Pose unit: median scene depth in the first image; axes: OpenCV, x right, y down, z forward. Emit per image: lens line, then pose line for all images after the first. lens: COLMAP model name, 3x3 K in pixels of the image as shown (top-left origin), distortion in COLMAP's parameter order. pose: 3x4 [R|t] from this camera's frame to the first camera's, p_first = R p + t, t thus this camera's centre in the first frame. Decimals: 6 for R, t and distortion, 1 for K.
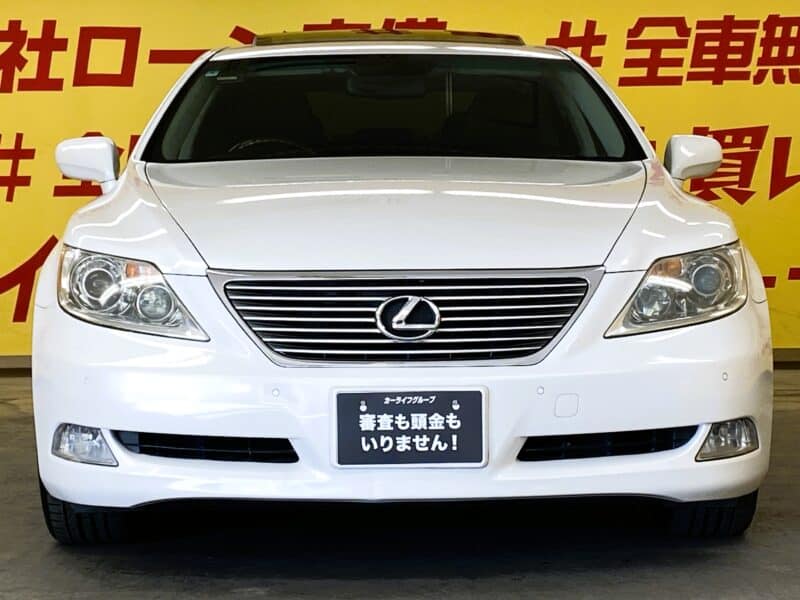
lens RADIAL K [[2010.6, 0, 400.0], [0, 2010.6, 300.0], [0, 0, 1]] dist [0.226547, -0.870603]
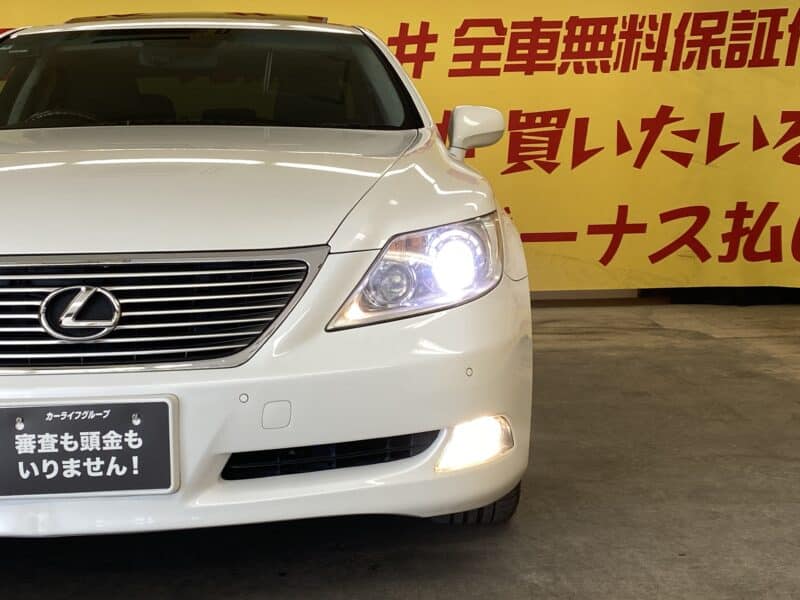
lens RADIAL K [[1348.2, 0, 400.0], [0, 1348.2, 300.0], [0, 0, 1]] dist [0.245978, -0.967903]
pose [[0.999188, -0.014436, 0.037609, 0.106841], [0.012791, 0.998966, 0.043627, -0.017816], [-0.038200, -0.043111, 0.998340, 0.415533]]
